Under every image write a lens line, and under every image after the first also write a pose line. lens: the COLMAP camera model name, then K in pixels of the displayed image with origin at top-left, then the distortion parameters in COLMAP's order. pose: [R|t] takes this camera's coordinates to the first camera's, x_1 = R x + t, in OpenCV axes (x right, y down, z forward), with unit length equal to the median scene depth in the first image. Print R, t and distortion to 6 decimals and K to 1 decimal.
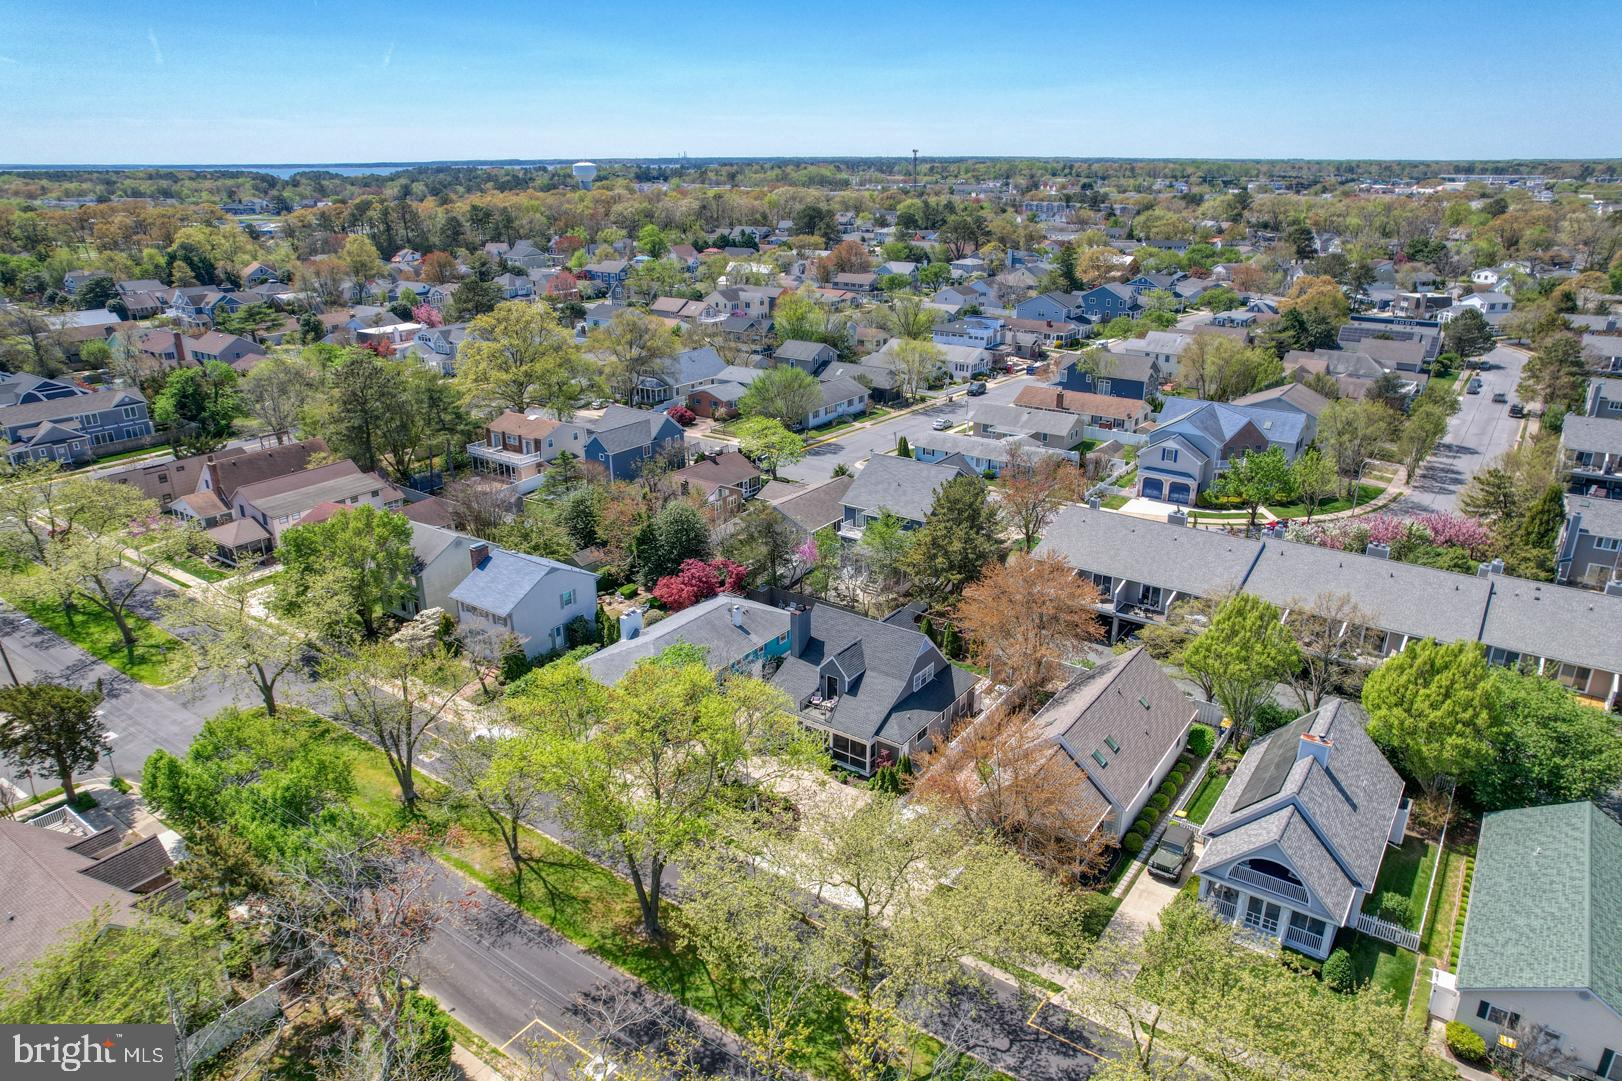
lens RADIAL K [[1028.4, 0, 803.3], [0, 1028.4, 561.7], [0, 0, 1]] dist [-0.083815, 0.065896]
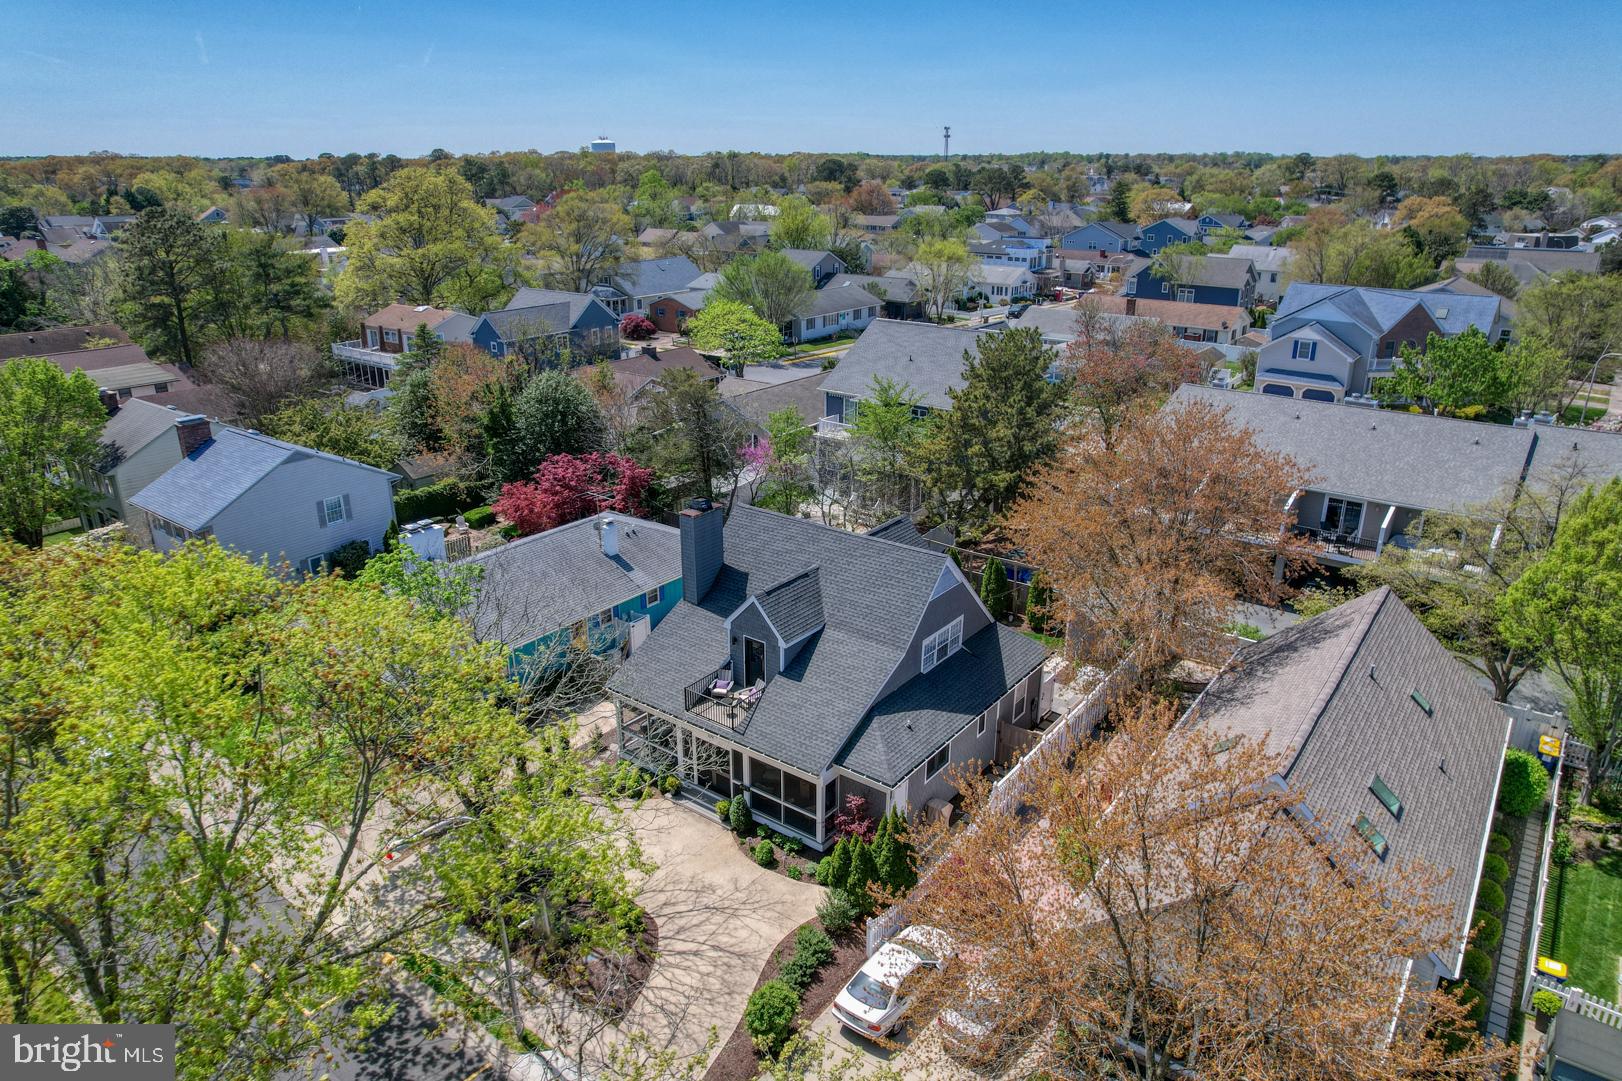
lens RADIAL K [[1036.9, 0, 811.0], [0, 1036.9, 540.5], [0, 0, 1]] dist [-0.084600, 0.069283]
pose [[0.999740, 0.012525, -0.019033, 0.053424], [-0.012934, 0.999685, -0.021525, 0.062803], [0.018757, 0.021766, 0.999587, 0.424467]]
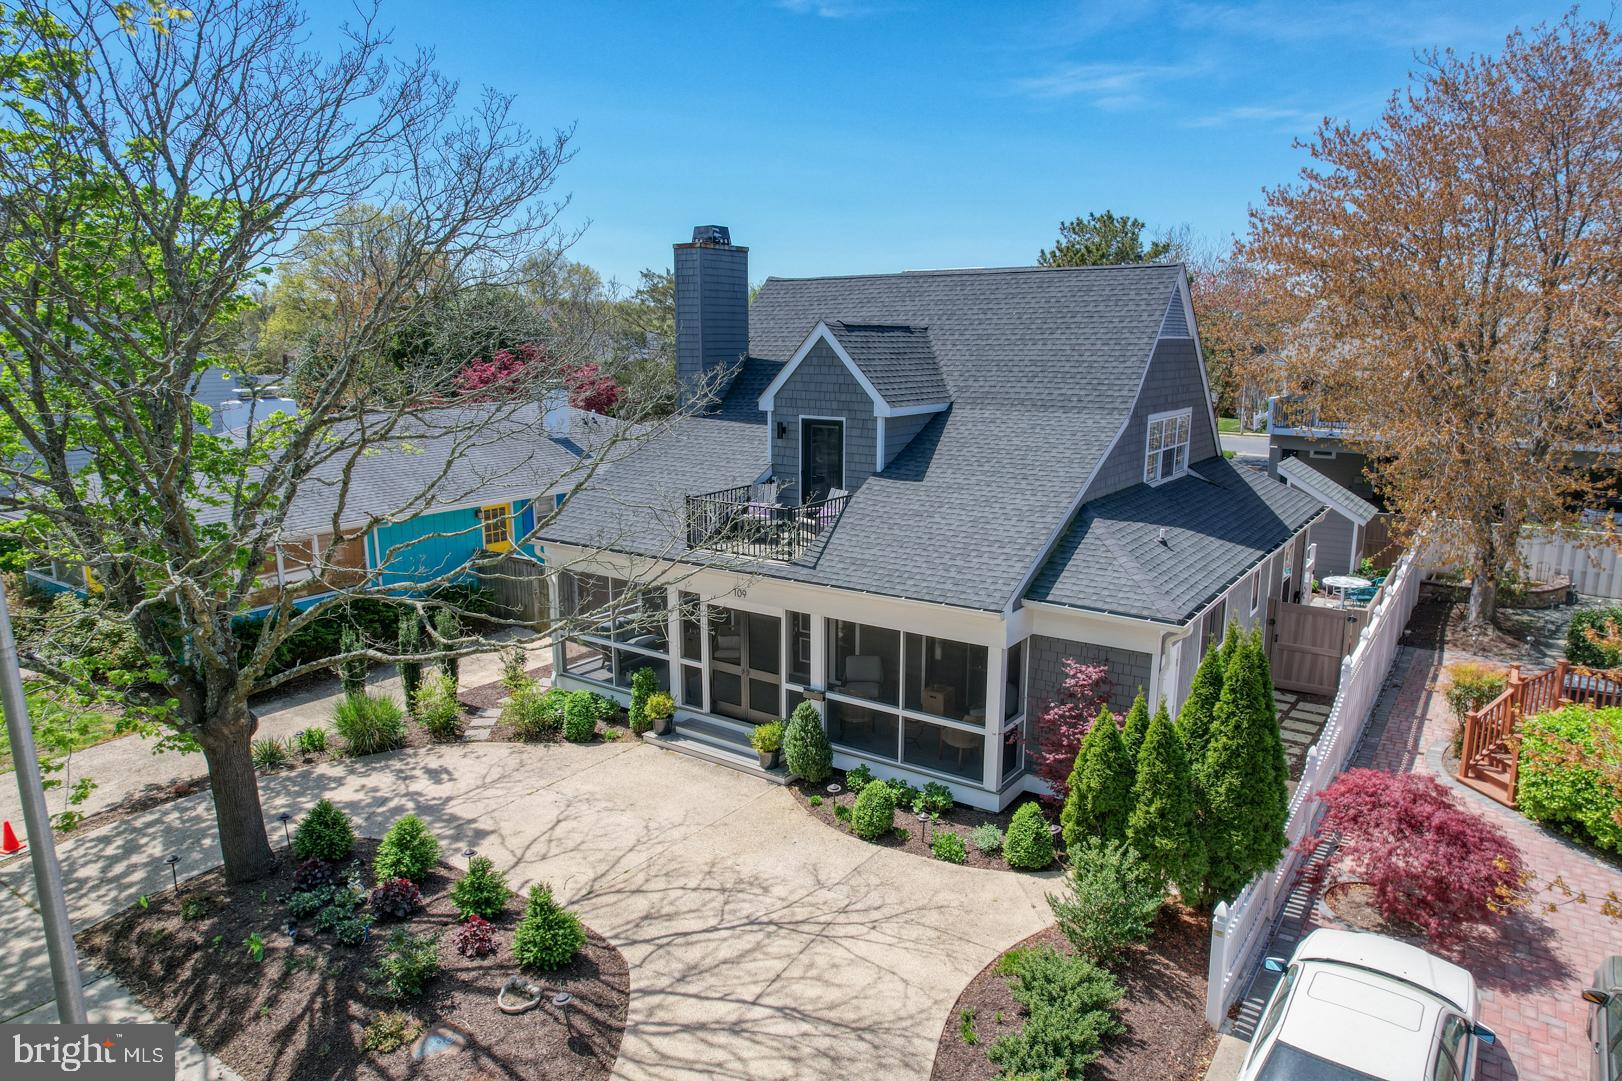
lens RADIAL K [[1028.4, 0, 803.3], [0, 1028.4, 561.7], [0, 0, 1]] dist [-0.083815, 0.065896]
pose [[0.999990, -0.002851, 0.003345, 0.019069], [0.003346, 0.987332, -0.158631, 0.155323], [-0.002850, 0.158641, 0.987332, 0.634266]]
